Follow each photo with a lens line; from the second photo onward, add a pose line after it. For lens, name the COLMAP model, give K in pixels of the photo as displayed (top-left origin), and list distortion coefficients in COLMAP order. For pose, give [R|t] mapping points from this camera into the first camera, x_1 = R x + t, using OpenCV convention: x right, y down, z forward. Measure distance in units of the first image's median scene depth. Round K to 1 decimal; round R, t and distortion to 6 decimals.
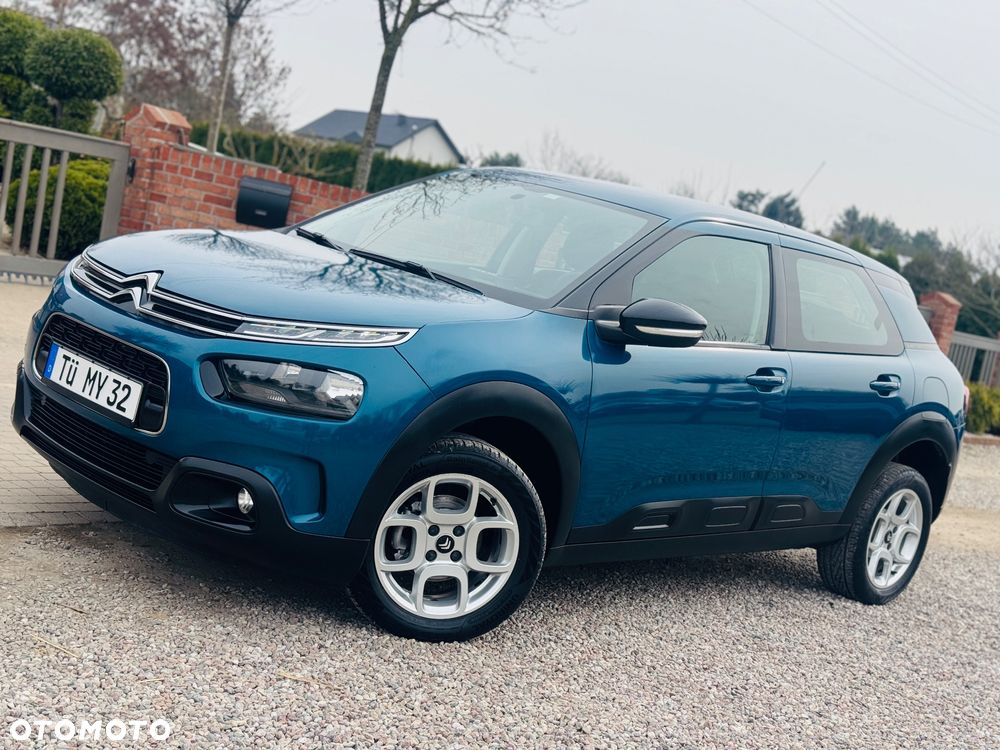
lens RADIAL K [[1389.6, 0, 501.1], [0, 1389.6, 380.4], [0, 0, 1]] dist [0.100460, 0.000000]
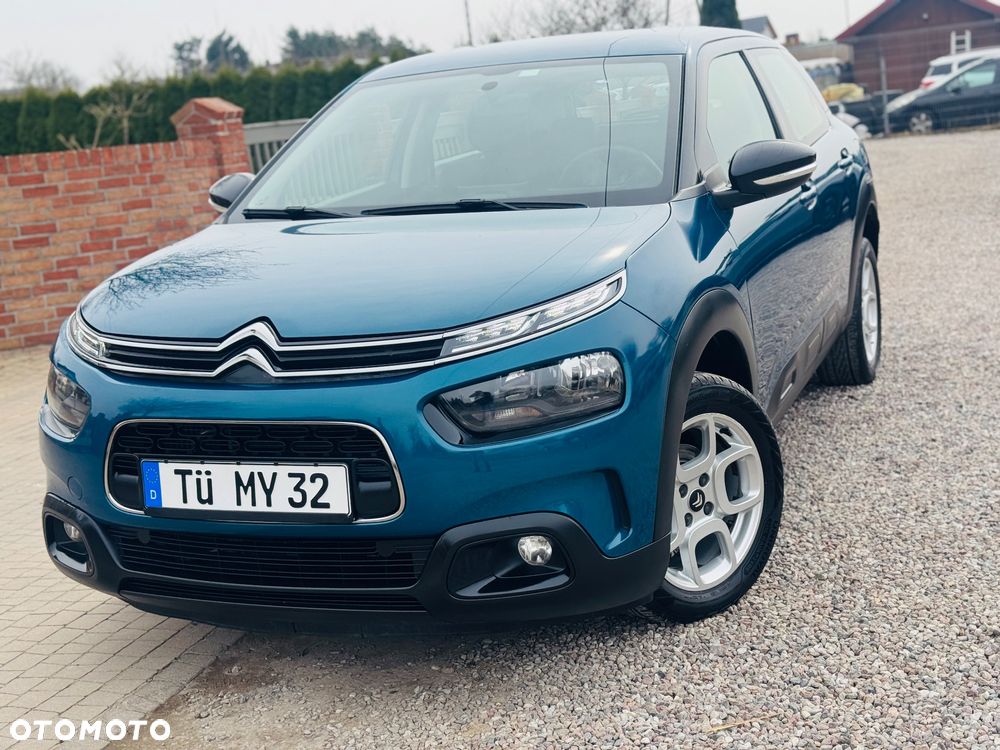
lens RADIAL K [[1389.6, 0, 503.3], [0, 1389.6, 373.1], [0, 0, 1]] dist [0.100460, 0.000000]
pose [[0.879652, -0.369816, 0.299081, -0.370985], [0.336726, 0.928334, 0.157519, -0.127258], [-0.335899, -0.037853, 0.941137, 0.254502]]
